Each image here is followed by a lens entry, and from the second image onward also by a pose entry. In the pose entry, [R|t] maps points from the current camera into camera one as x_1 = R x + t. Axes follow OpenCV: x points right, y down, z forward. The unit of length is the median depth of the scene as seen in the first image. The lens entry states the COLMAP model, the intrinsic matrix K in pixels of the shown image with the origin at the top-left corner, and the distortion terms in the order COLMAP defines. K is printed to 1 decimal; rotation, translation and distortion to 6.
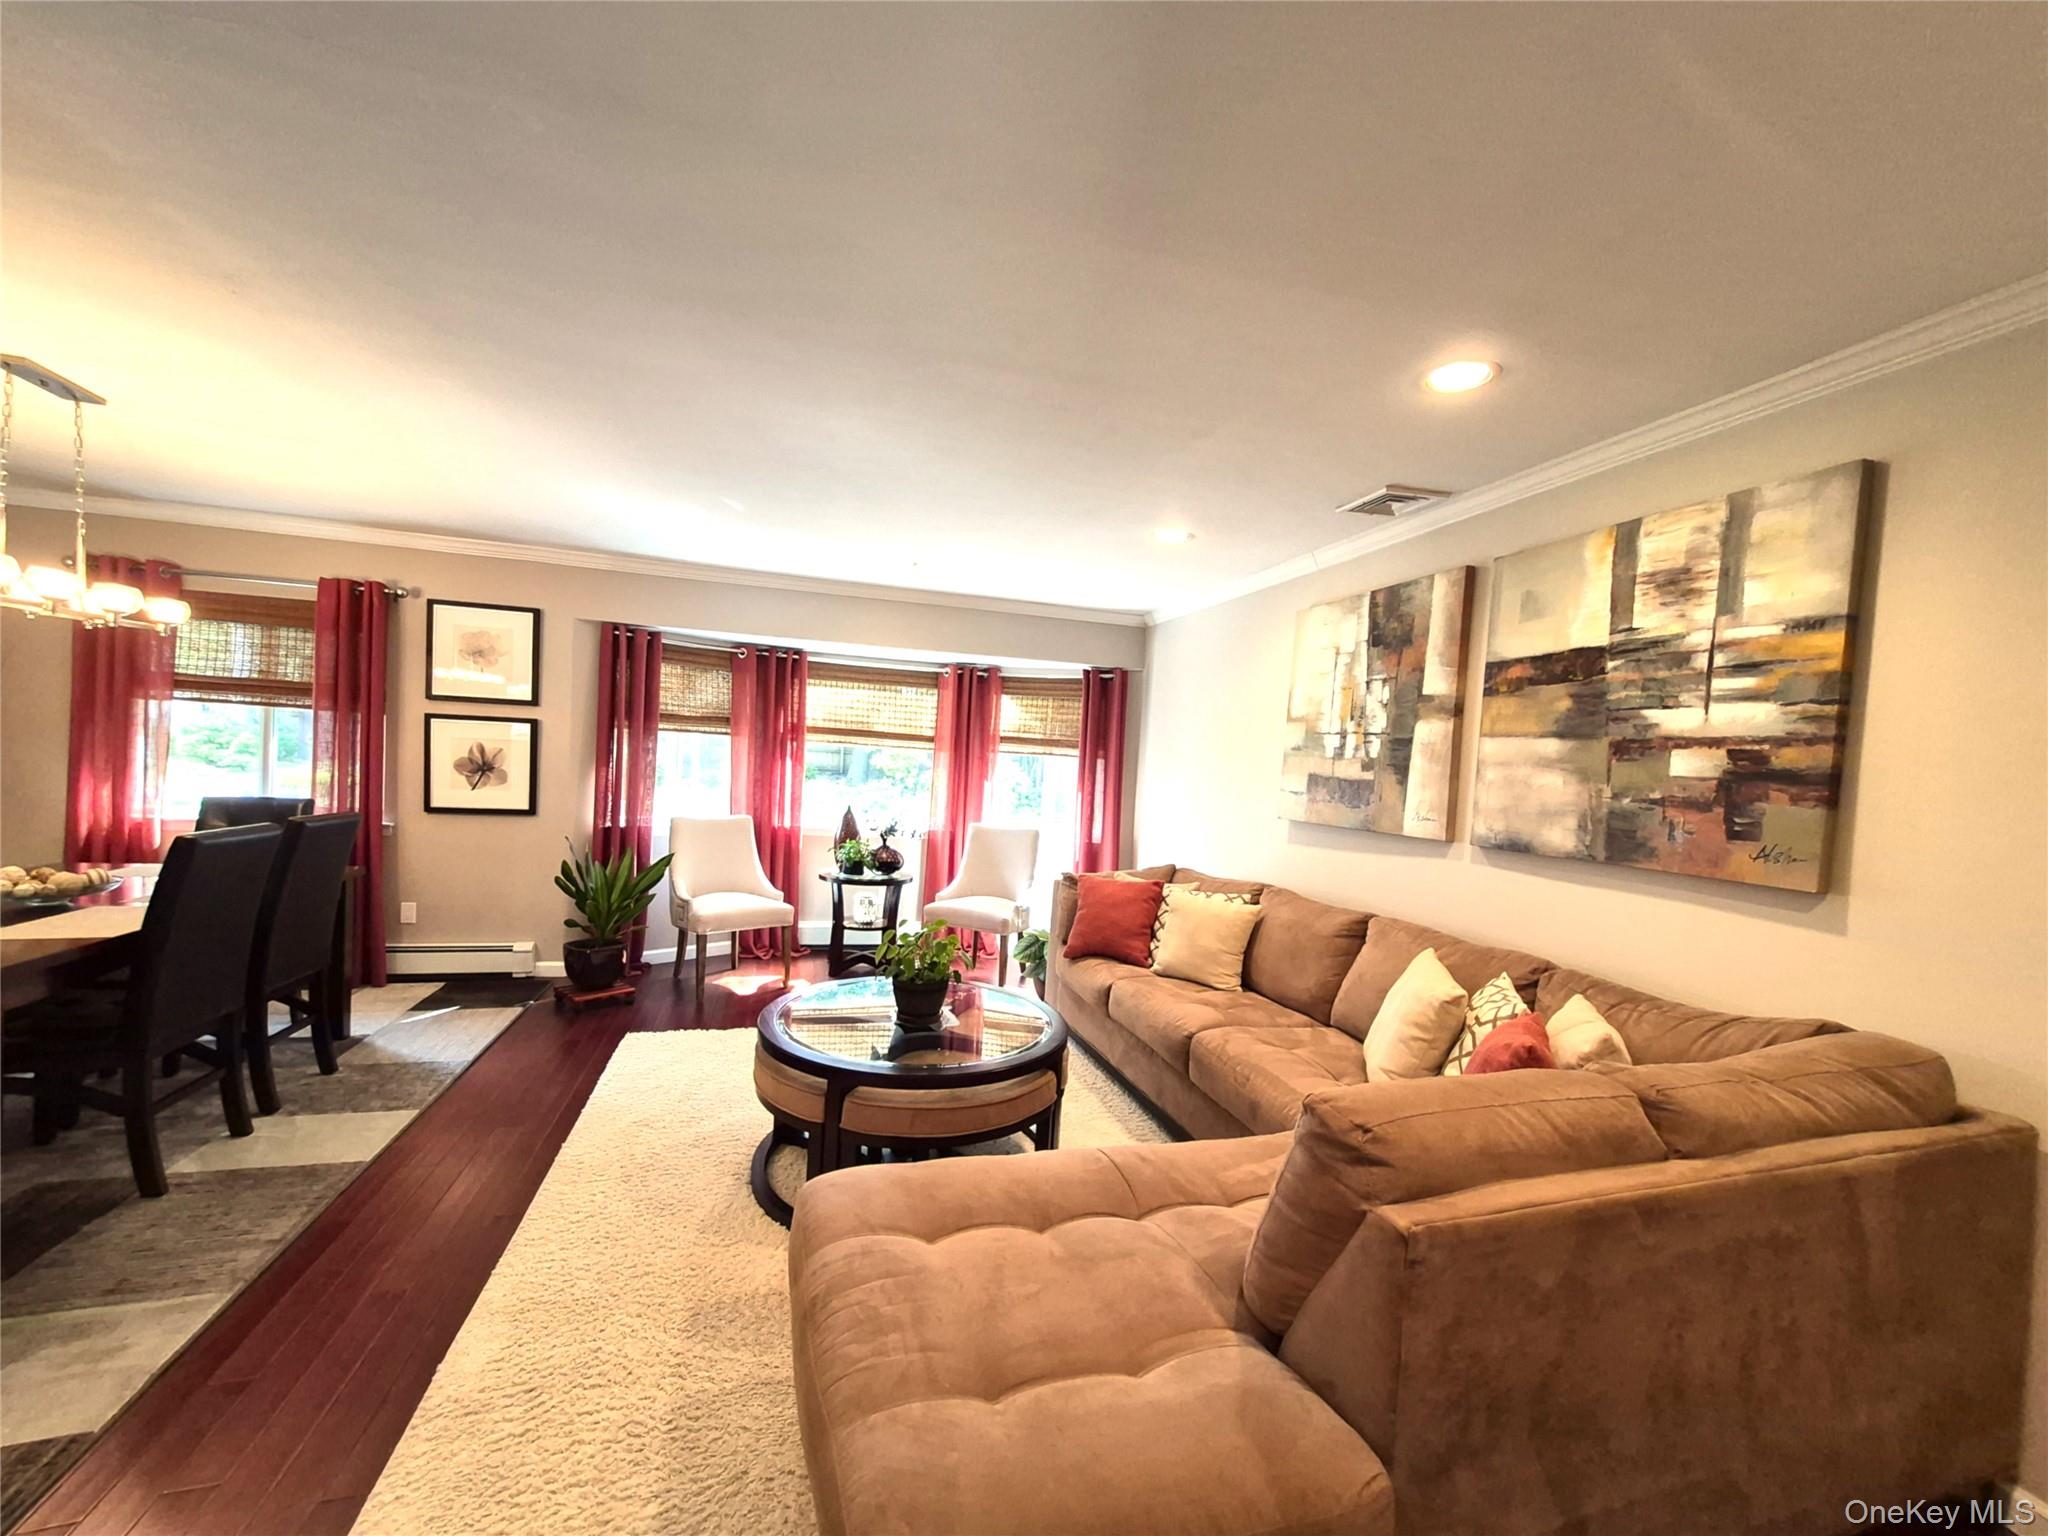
lens RADIAL K [[797.5, 0, 1022.3], [0, 797.5, 780.6], [0, 0, 1]] dist [0.000770, 0.000988]
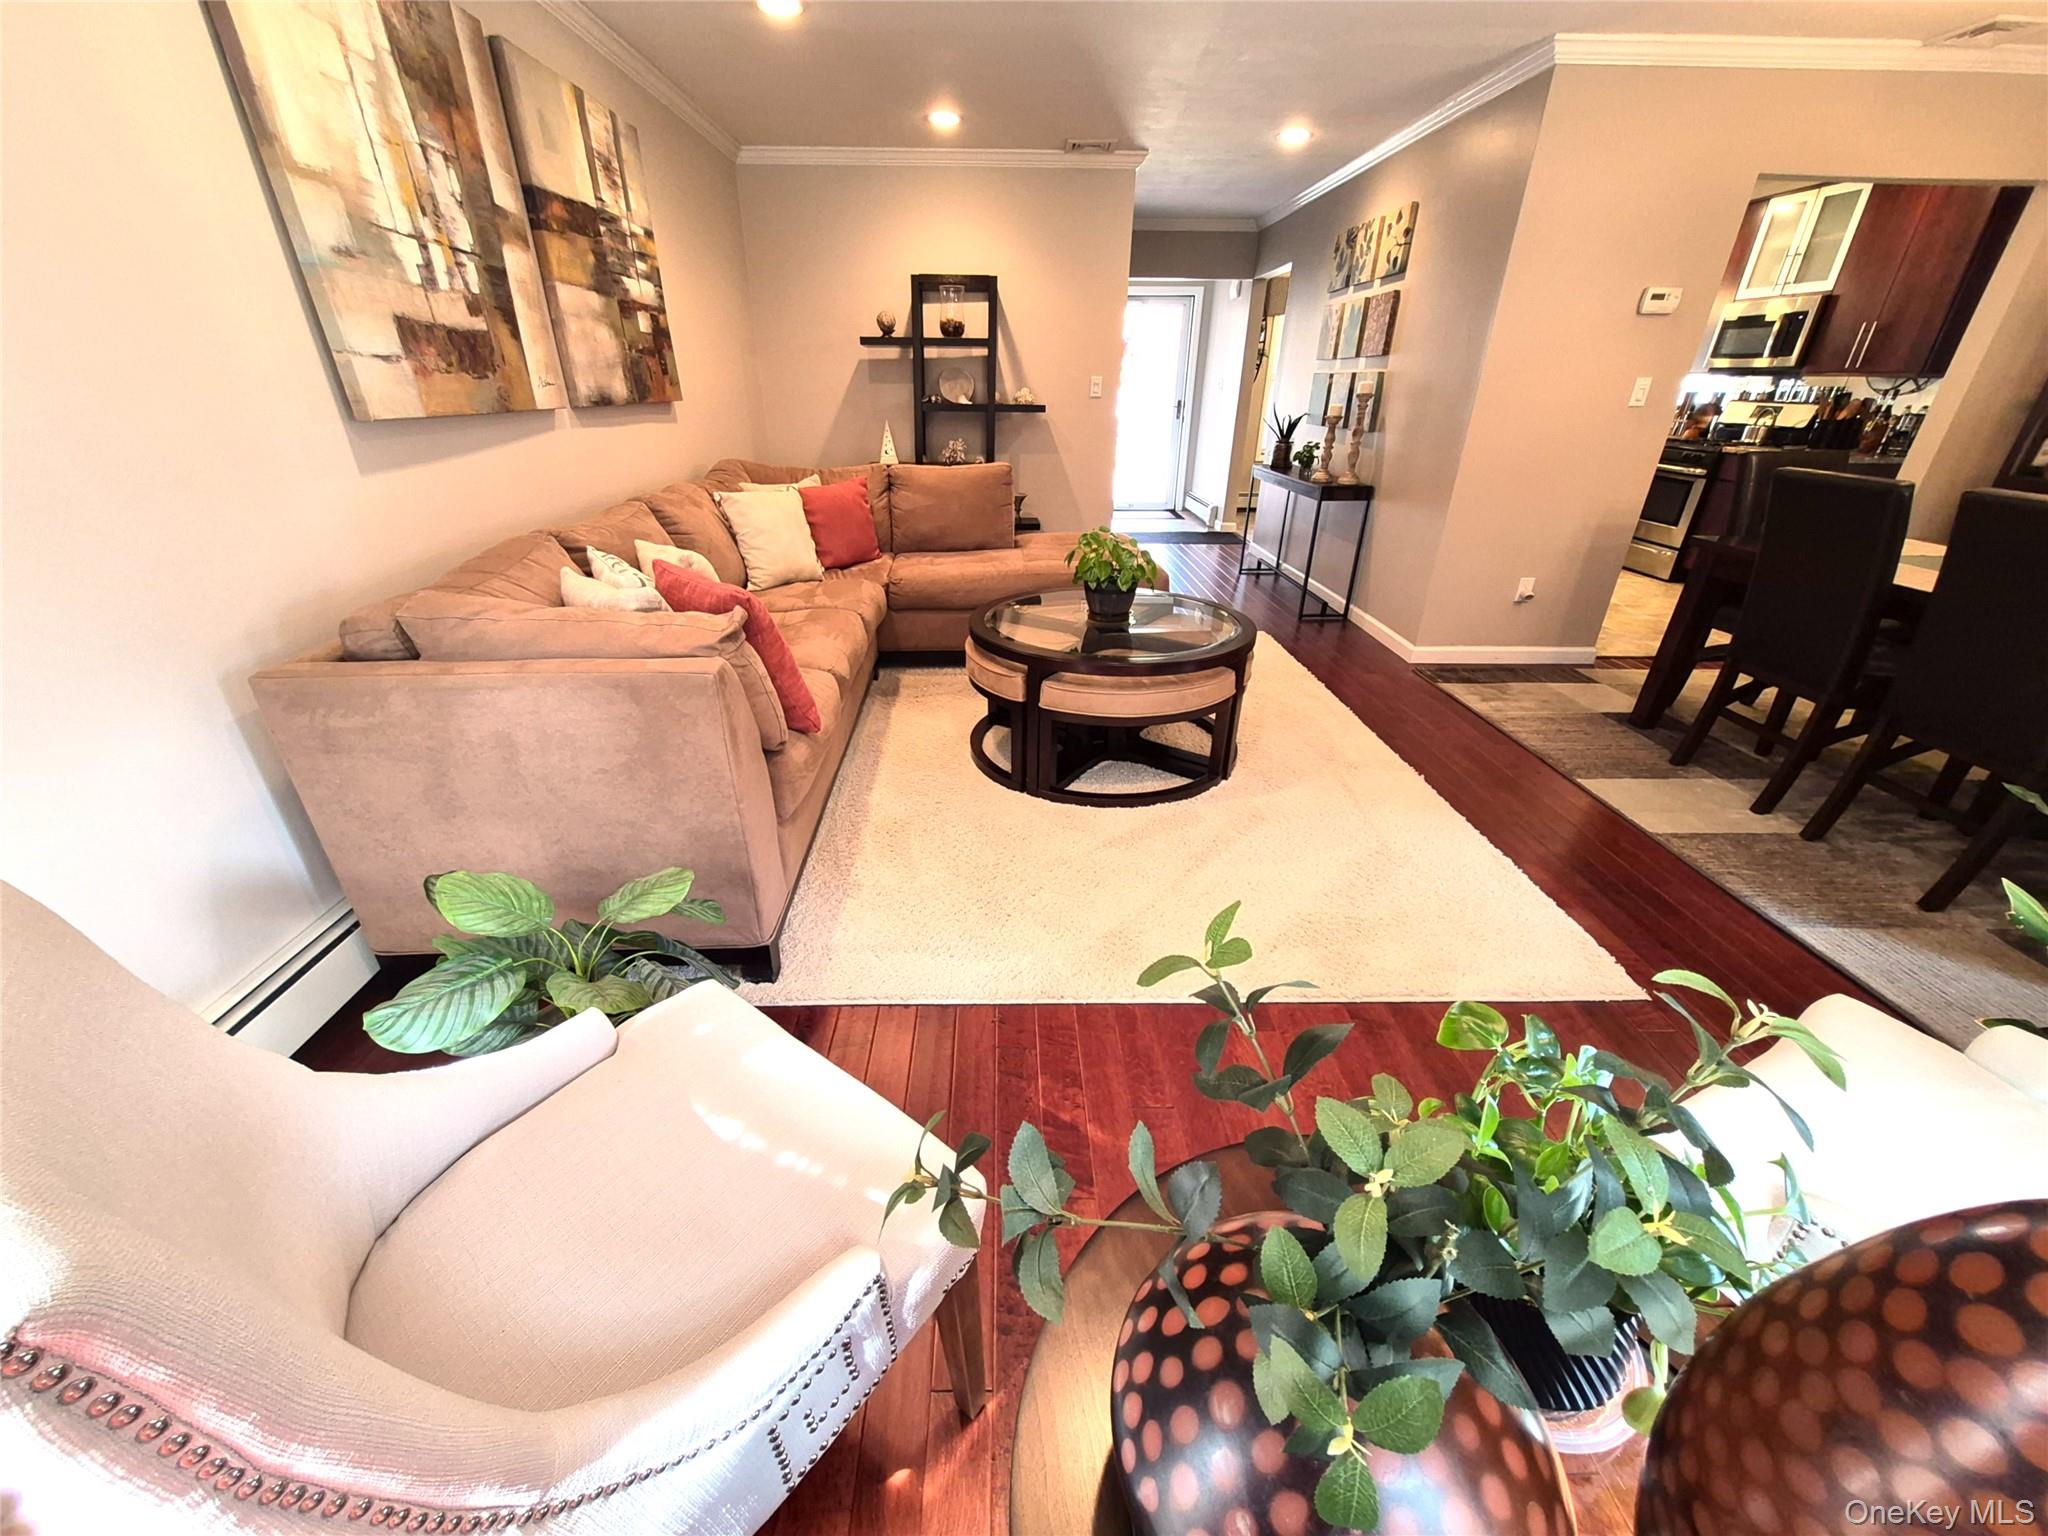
lens RADIAL K [[797.5, 0, 1053.5], [0, 797.5, 773.1], [0, 0, 1]] dist [0.000770, 0.000988]
pose [[-0.966368, -0.170256, 0.192733, -0.229899], [-0.060819, 0.879506, 0.471985, -0.019826], [-0.249868, 0.444390, -0.860281, 1.596916]]
